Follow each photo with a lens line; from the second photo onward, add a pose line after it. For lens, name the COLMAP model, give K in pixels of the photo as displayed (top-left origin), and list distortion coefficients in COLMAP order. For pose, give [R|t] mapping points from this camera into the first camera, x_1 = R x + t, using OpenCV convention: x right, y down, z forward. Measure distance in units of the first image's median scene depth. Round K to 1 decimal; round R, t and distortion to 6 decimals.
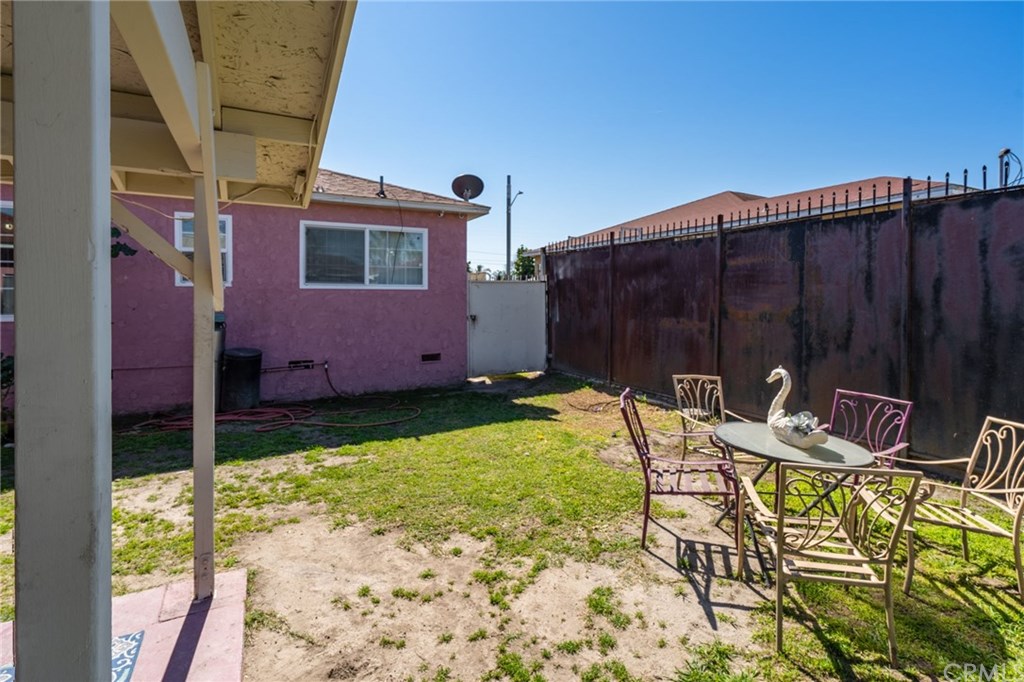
lens RADIAL K [[508.4, 0, 519.9], [0, 508.4, 300.1], [0, 0, 1]] dist [0.002712, 0.000554]
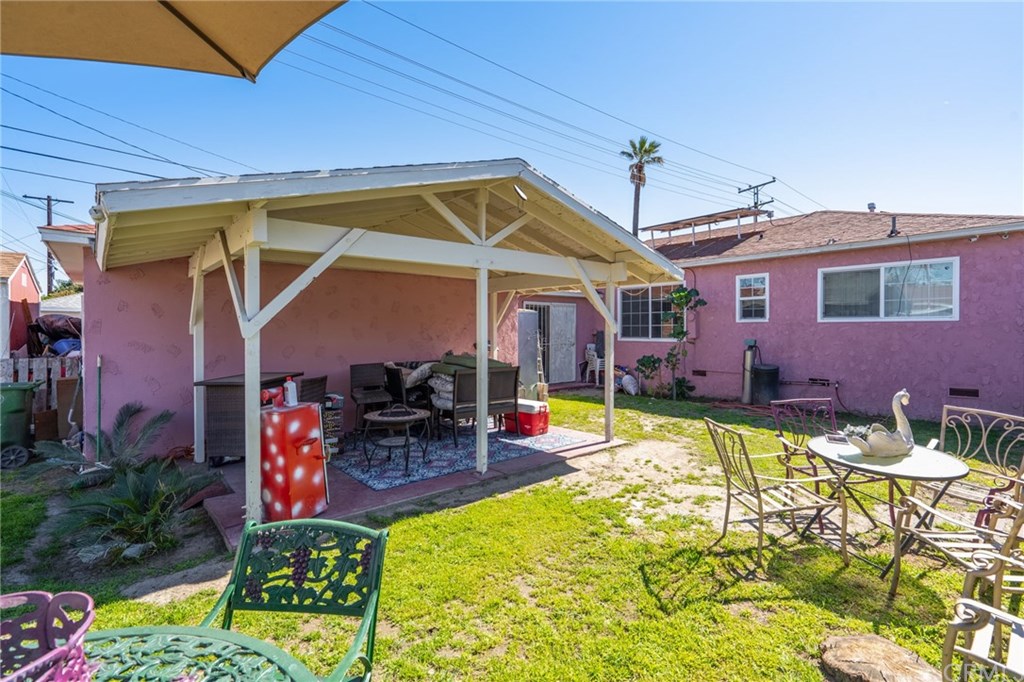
lens RADIAL K [[455.1, 0, 510.6], [0, 455.1, 332.4], [0, 0, 1]] dist [0.000255, 0.000045]
pose [[0.227571, 0.002844, -0.973757, 0.505955], [-0.005736, 0.999982, 0.001580, 0.005315], [0.973745, 0.005225, 0.227583, -0.010811]]
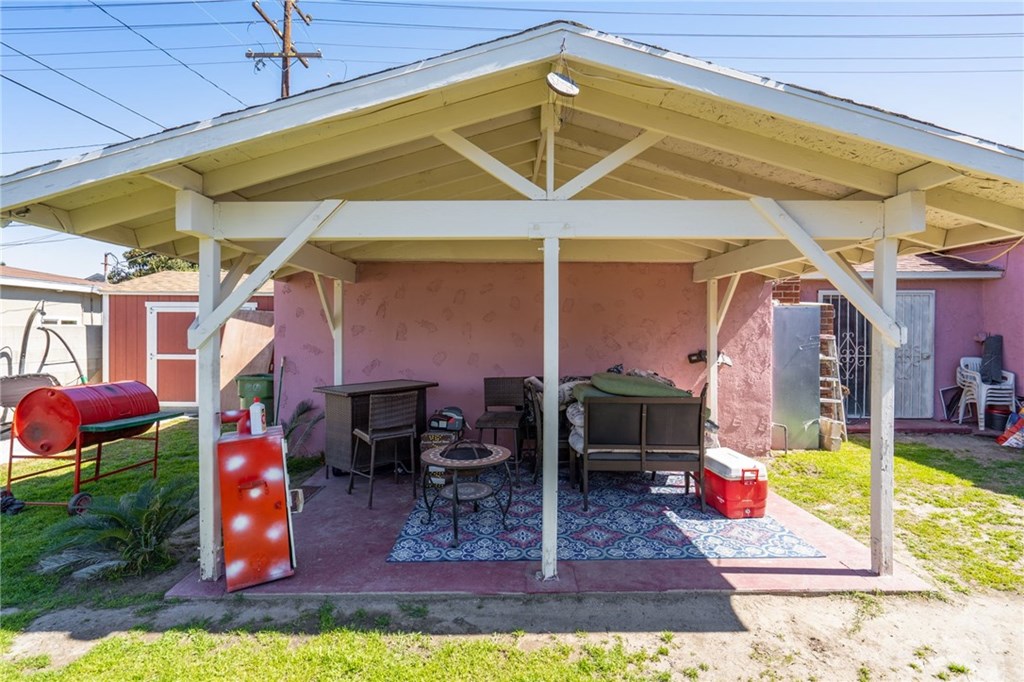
lens RADIAL K [[463.8, 0, 523.4], [0, 463.8, 330.9], [0, 0, 1]] dist [-0.000287, 0.000063]
pose [[-0.435561, -0.001026, -0.900159, 0.257480], [-0.008286, 0.999962, 0.002869, -0.004101], [0.900121, 0.008708, -0.435552, 0.228644]]
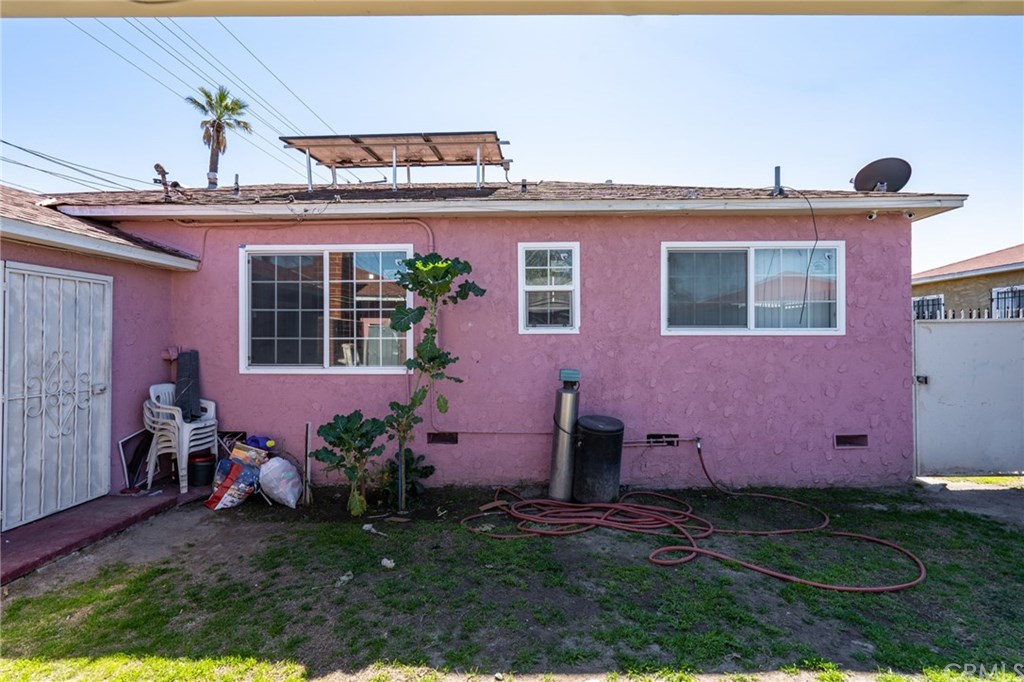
lens RADIAL K [[485.4, 0, 523.4], [0, 485.4, 339.5], [0, 0, 1]] dist [-0.001957, 0.000046]
pose [[0.882246, -0.004011, -0.470772, -0.279568], [-0.000292, 0.999959, -0.009066, -0.010384], [0.470789, 0.008136, 0.882208, 0.292159]]
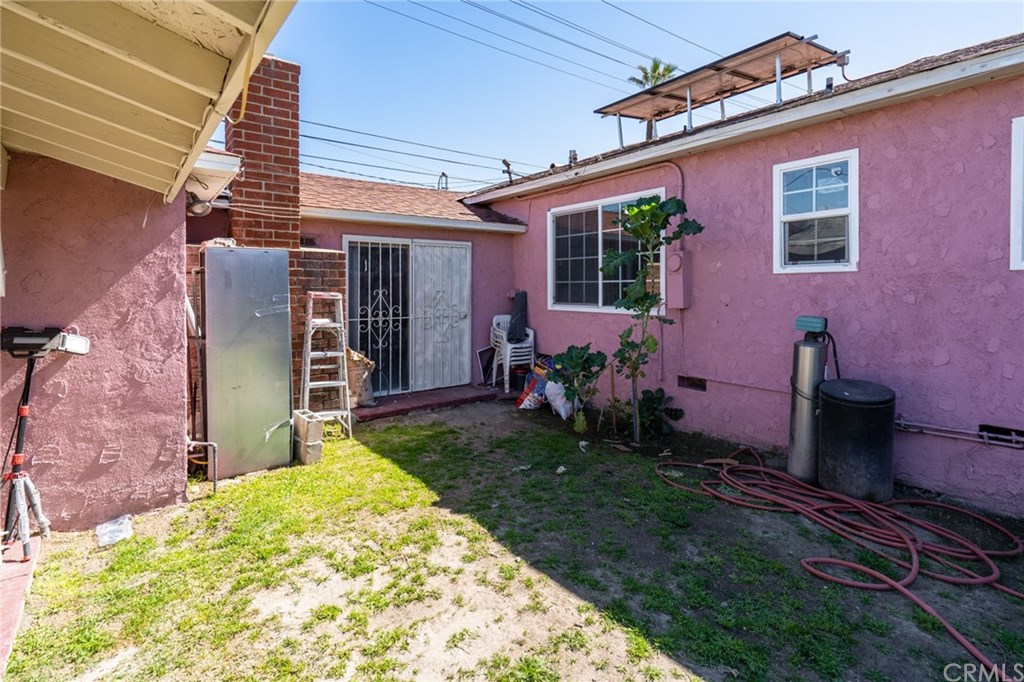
lens RADIAL K [[489.0, 0, 494.2], [0, 489.0, 294.2], [0, 0, 1]] dist [-0.000369, 0.000364]
pose [[0.177307, 0.010019, -0.984105, -0.084781], [-0.002709, 0.999949, 0.009693, -0.004308], [0.984152, 0.000947, 0.177325, 0.469361]]
